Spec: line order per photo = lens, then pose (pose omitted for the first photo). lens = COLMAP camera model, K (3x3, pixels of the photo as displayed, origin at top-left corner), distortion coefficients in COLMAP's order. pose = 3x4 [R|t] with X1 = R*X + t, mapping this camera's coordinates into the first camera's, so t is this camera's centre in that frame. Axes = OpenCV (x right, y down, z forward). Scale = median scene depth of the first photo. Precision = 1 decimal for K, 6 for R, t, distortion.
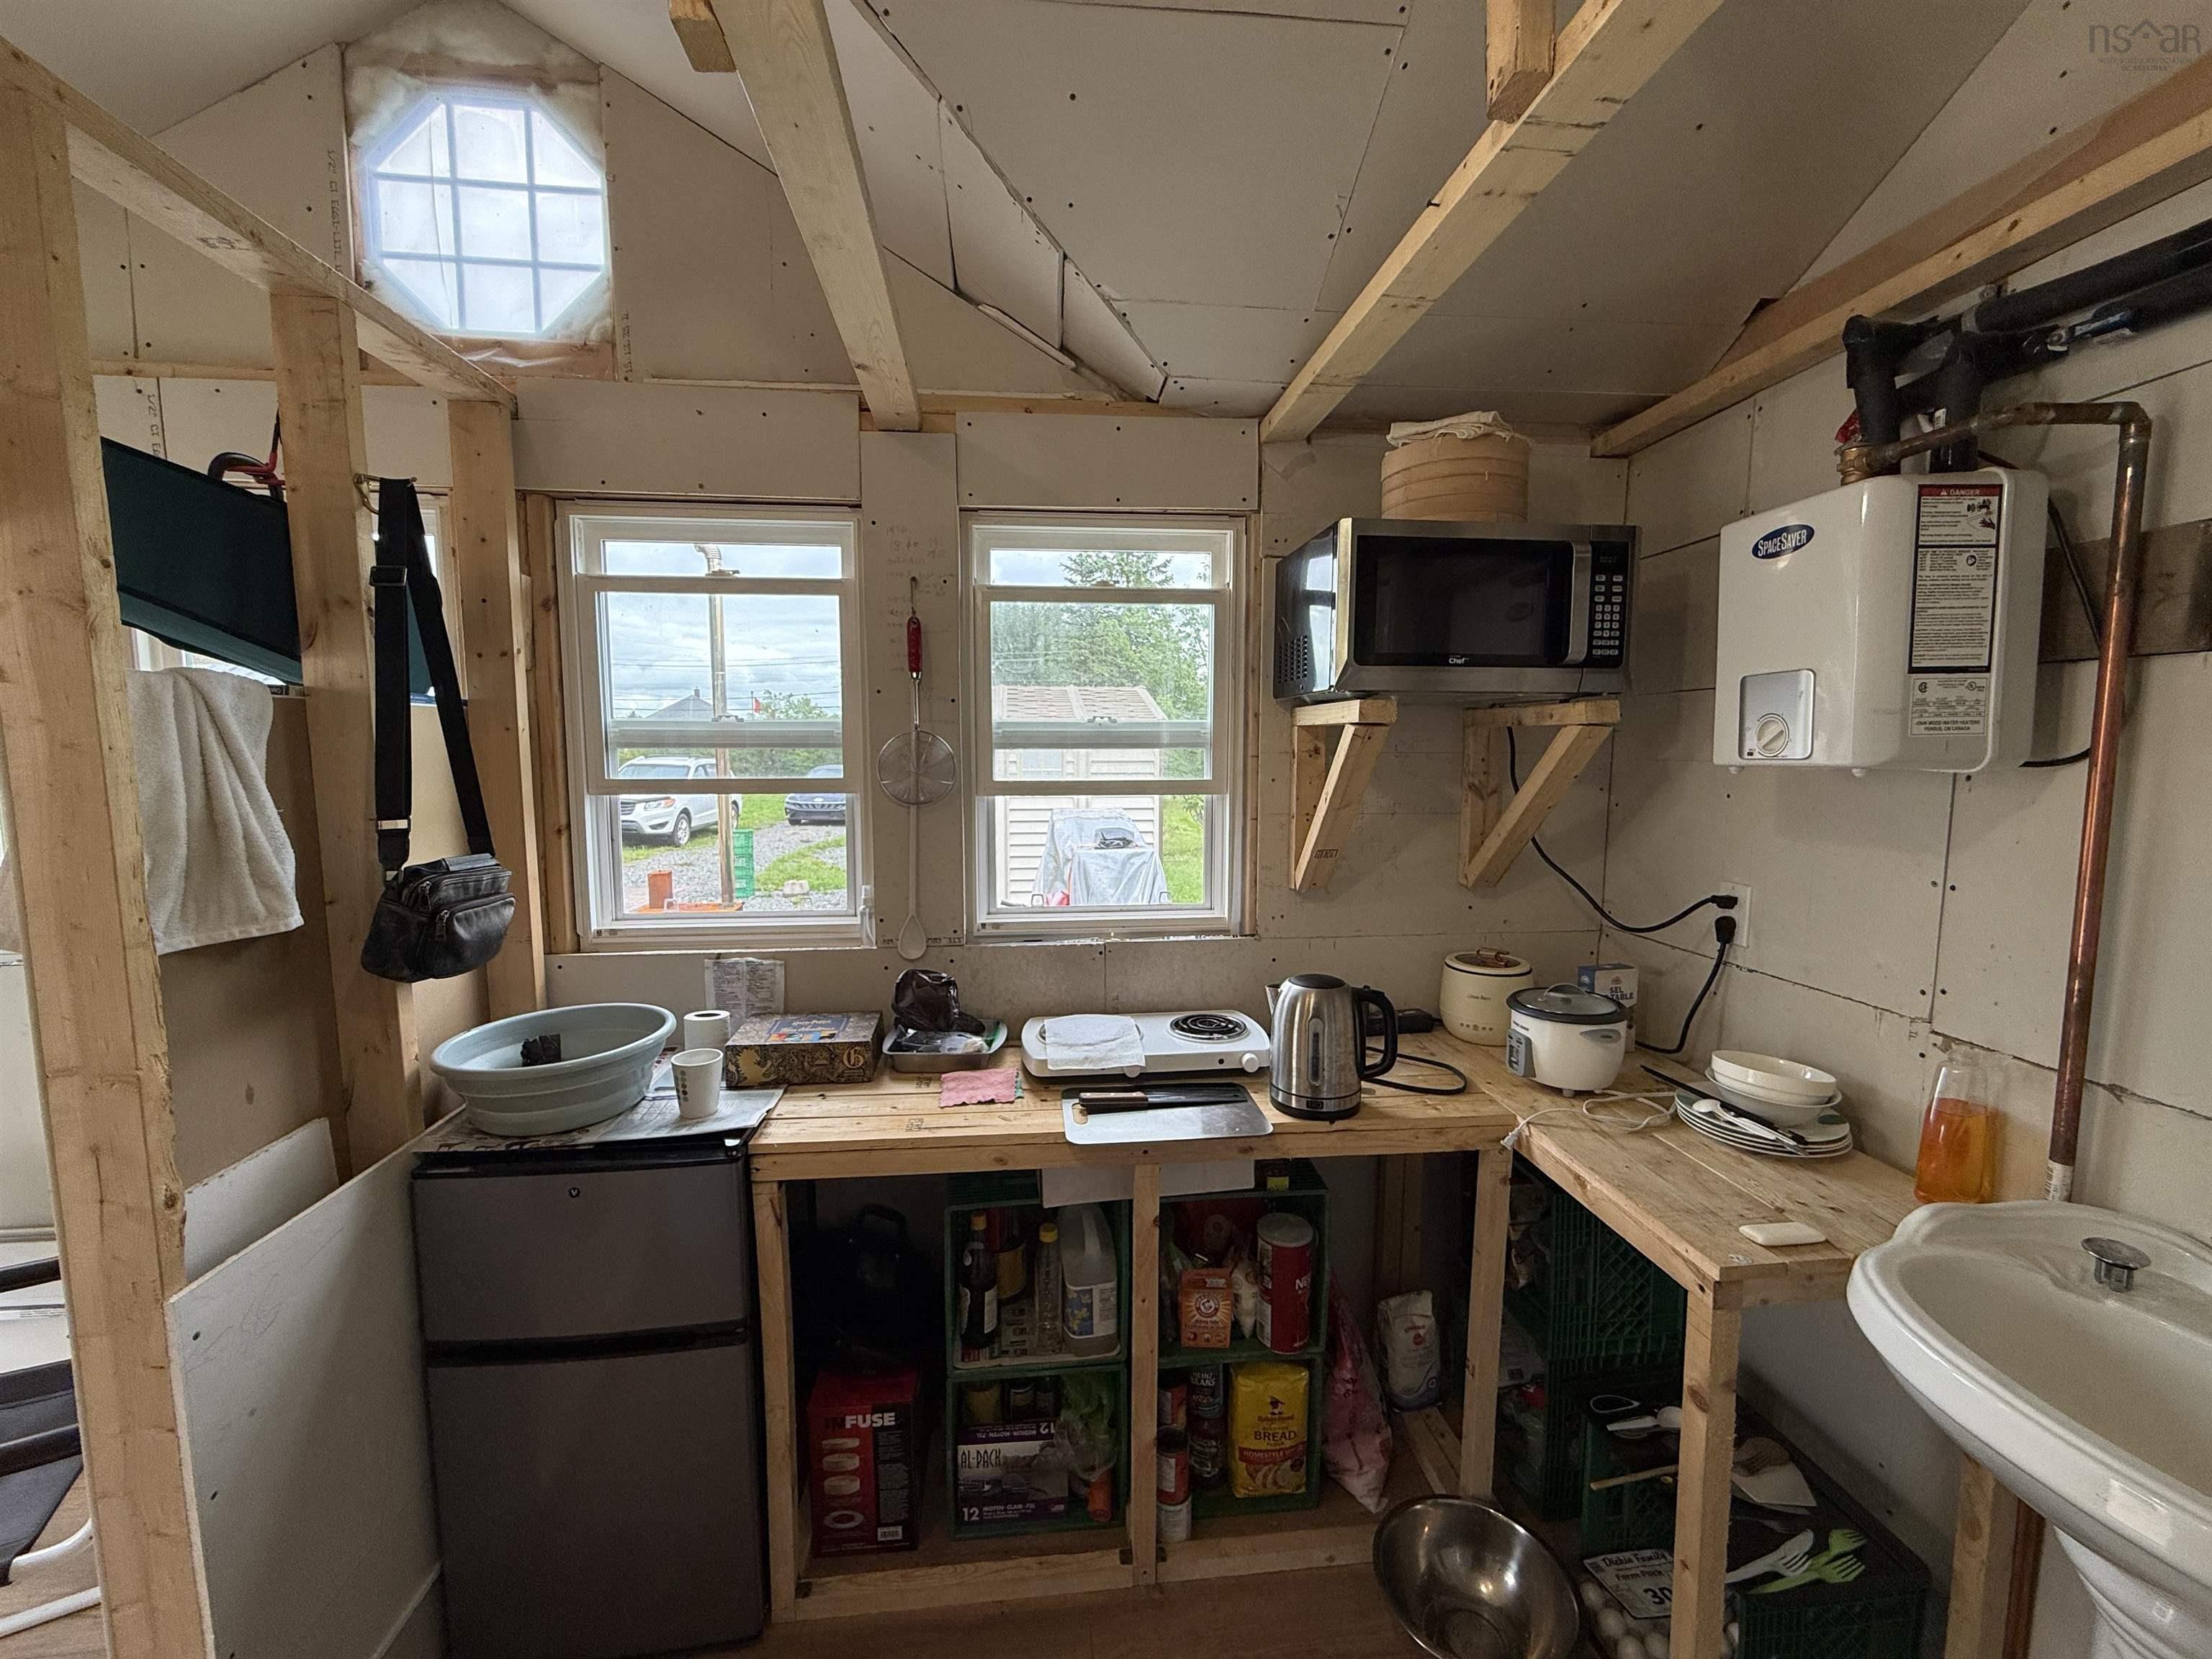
lens RADIAL K [[877.1, 0, 1097.4], [0, 877.1, 822.4], [0, 0, 1]] dist [-0.002741, 0.000511]
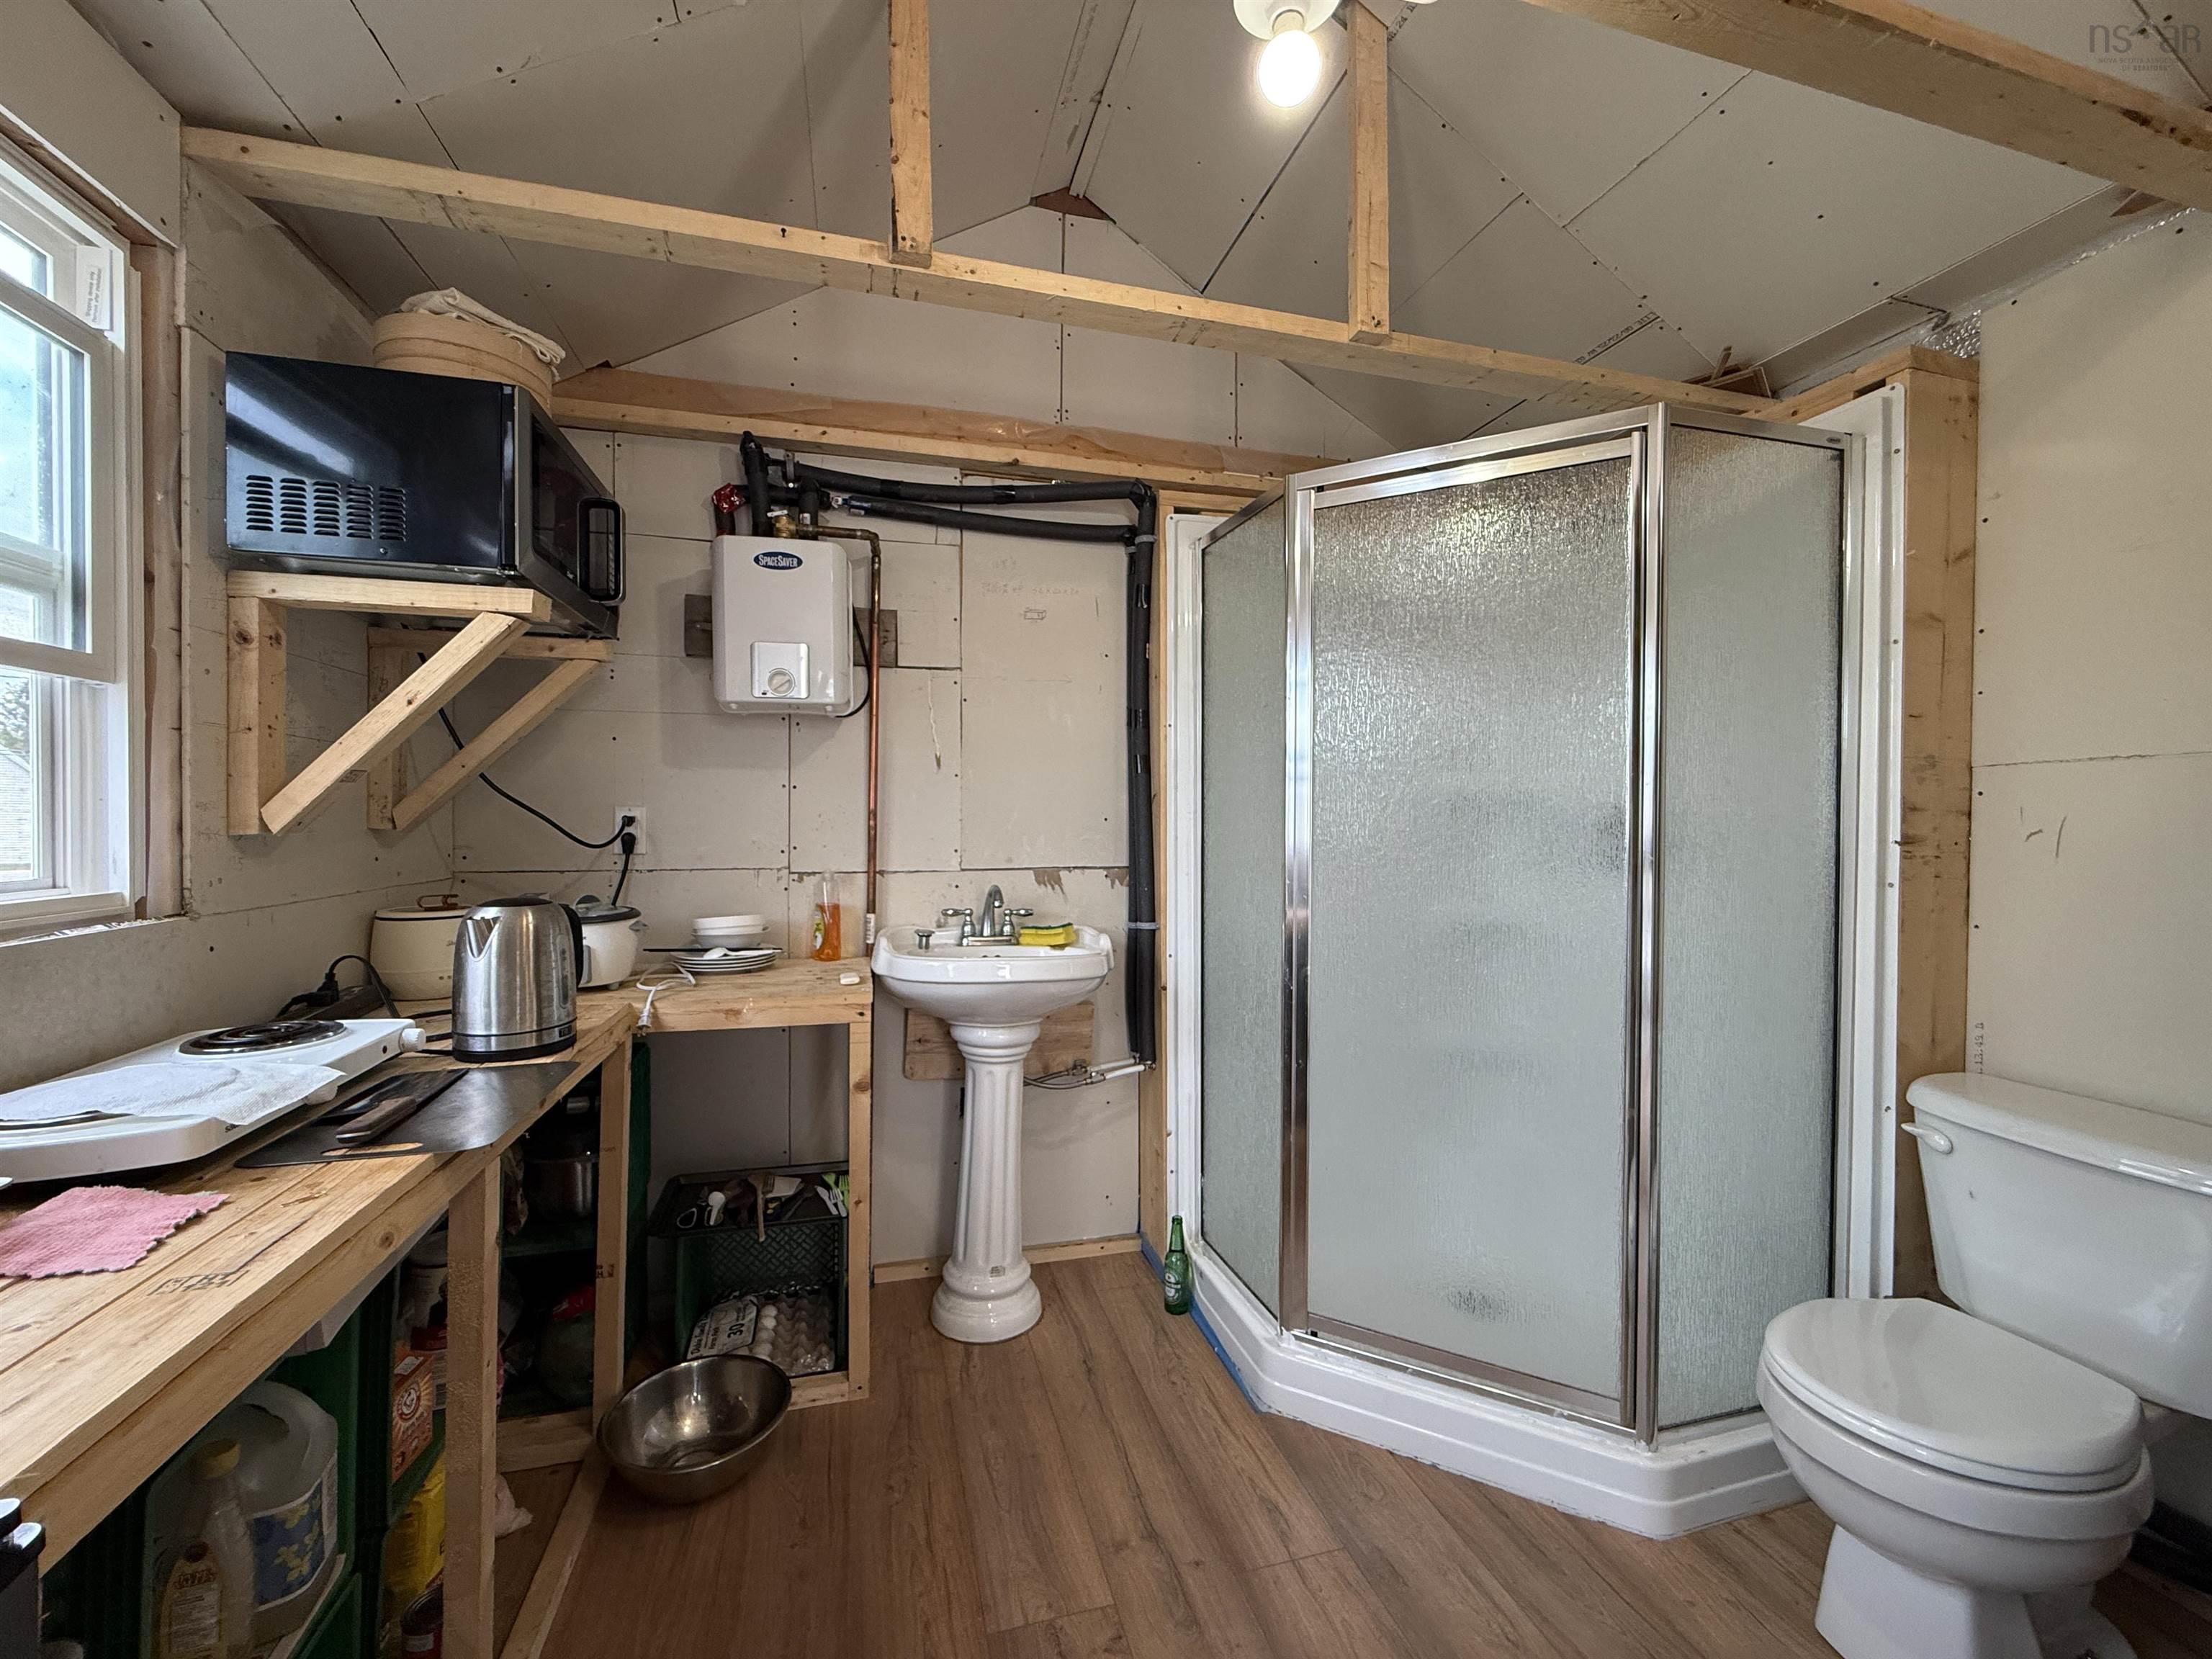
lens RADIAL K [[877.1, 0, 1091.6], [0, 877.1, 828.5], [0, 0, 1]] dist [-0.002741, 0.000511]
pose [[-0.159005, -0.011325, 0.987213, -0.662781], [0.077622, 0.996695, 0.023936, 0.126320], [-0.984222, 0.080436, -0.157600, 0.552705]]
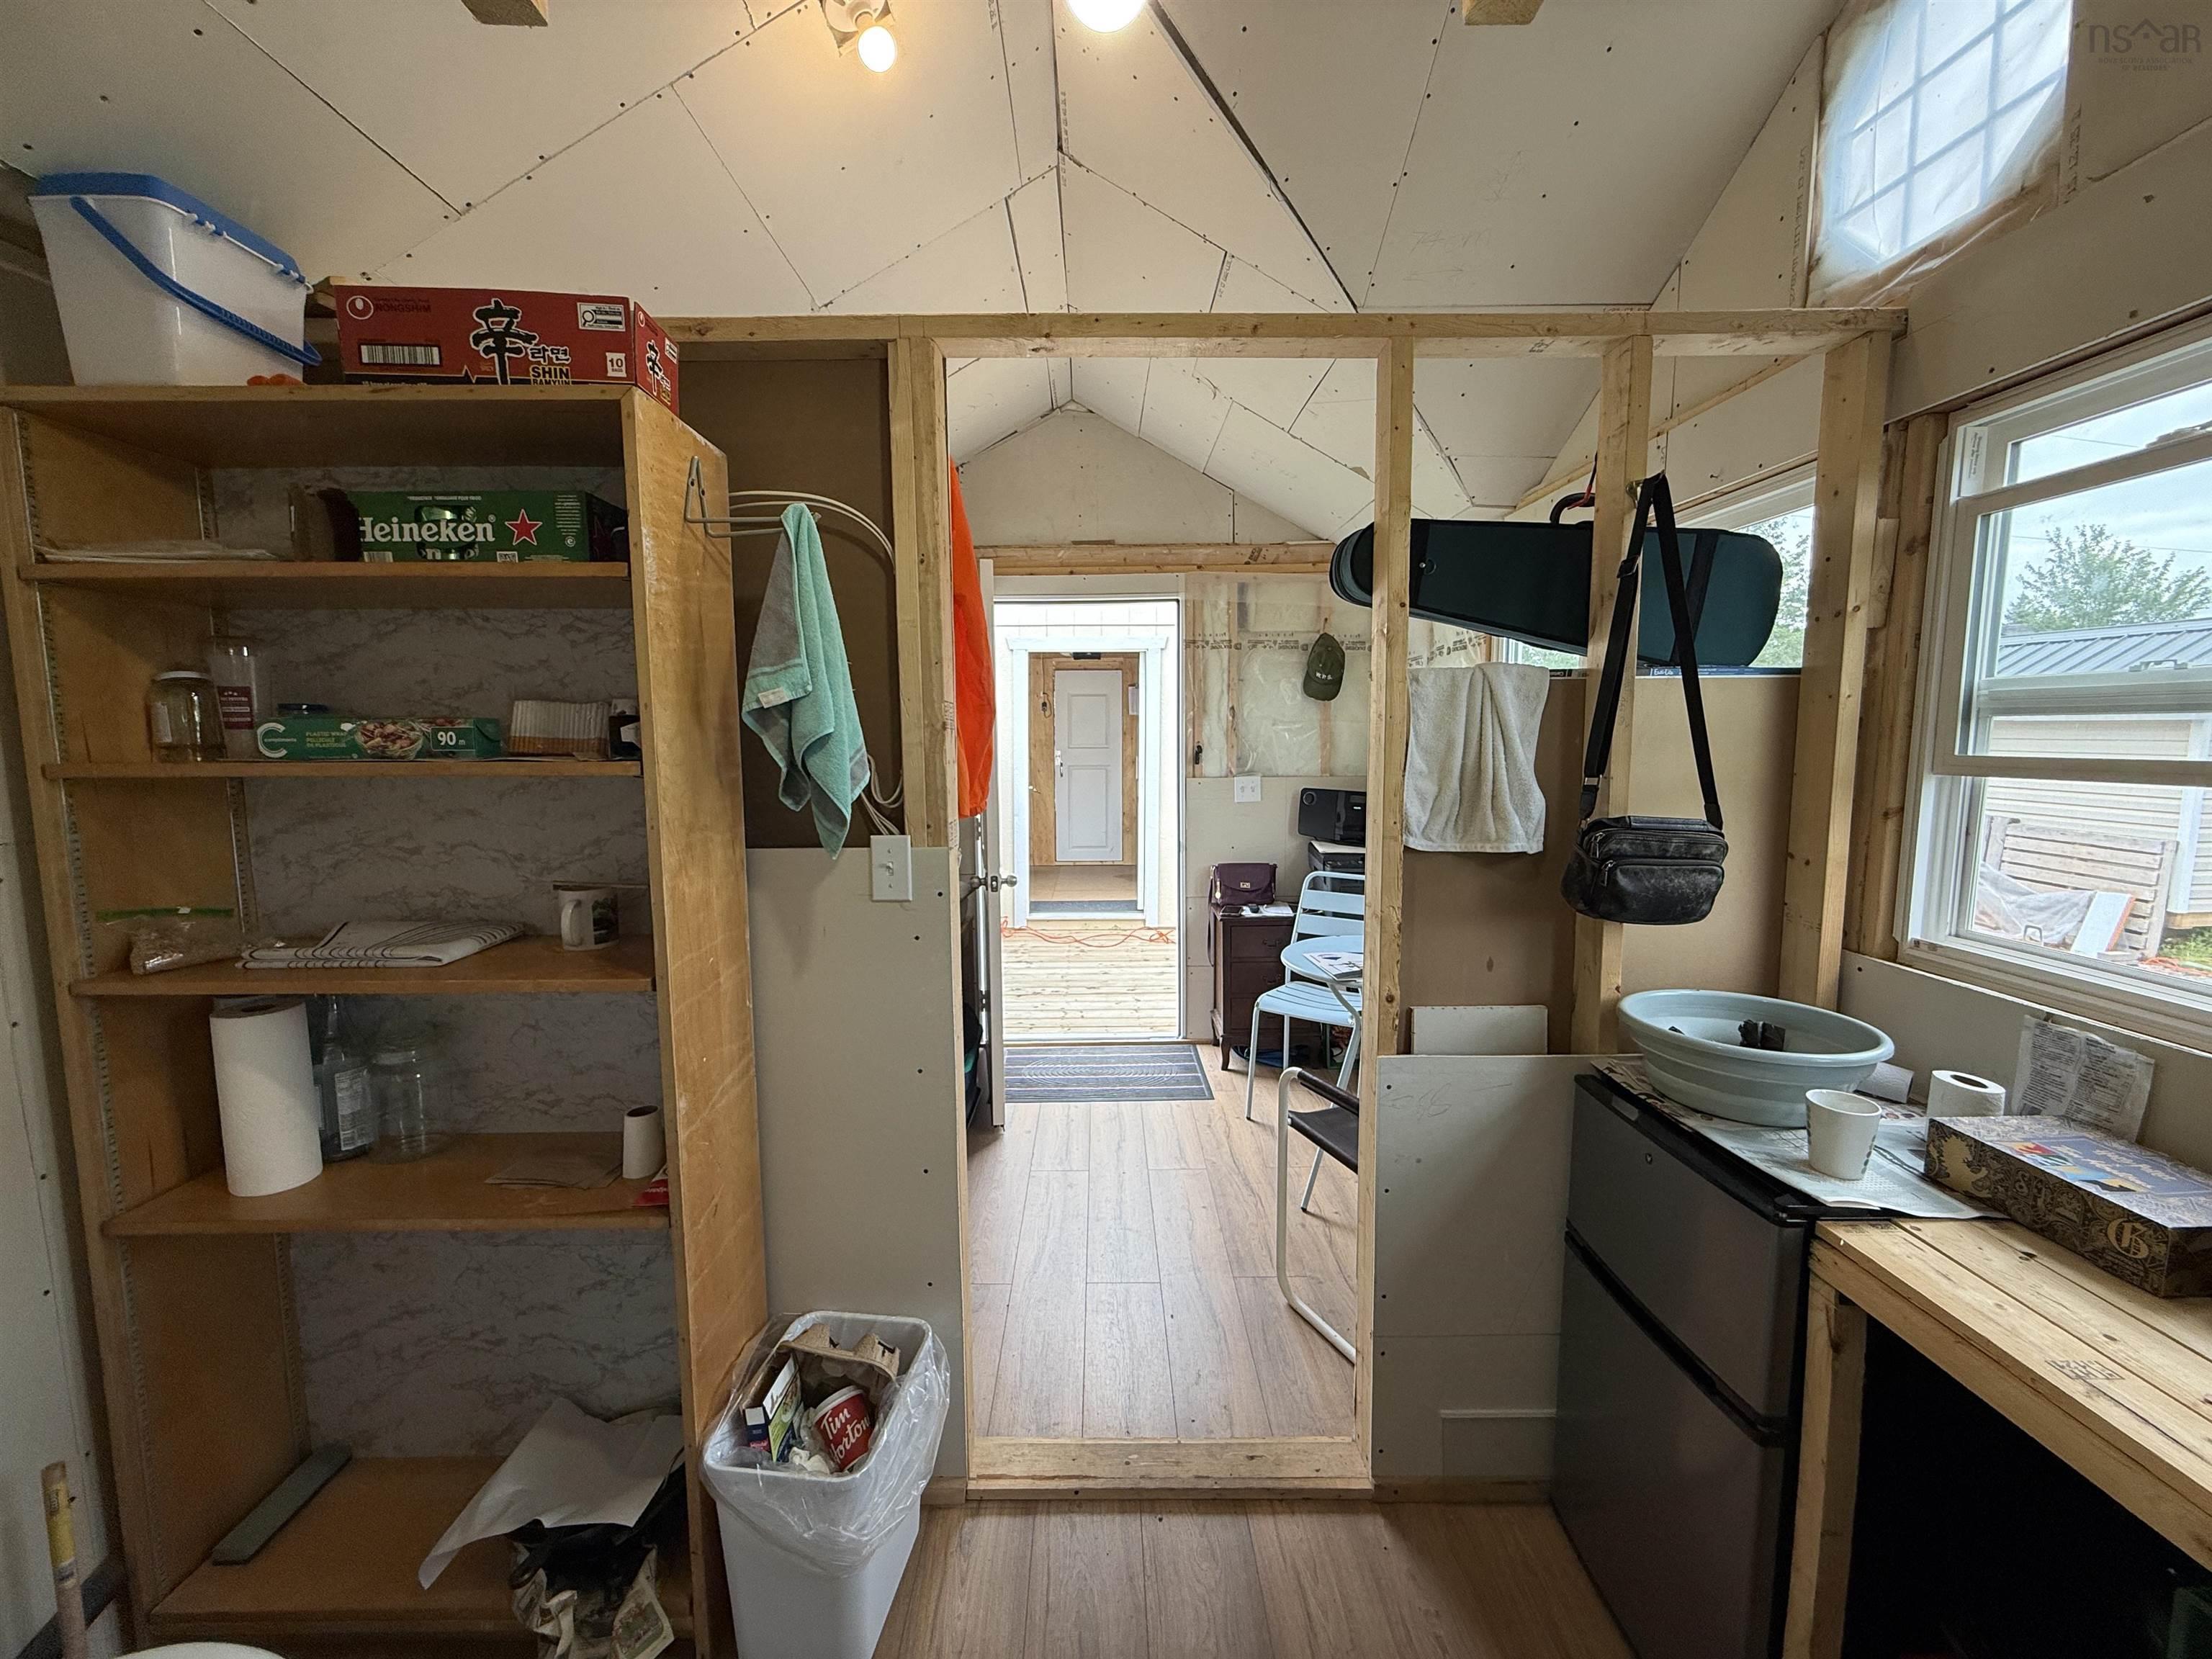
lens RADIAL K [[877.1, 0, 1096.2], [0, 877.1, 821.4], [0, 0, 1]] dist [-0.002741, 0.000511]
pose [[-0.098957, 0.097497, -0.990304, 0.356178], [-0.082491, 0.990960, 0.105804, -0.011467], [0.991667, 0.092161, -0.090020, 0.363892]]
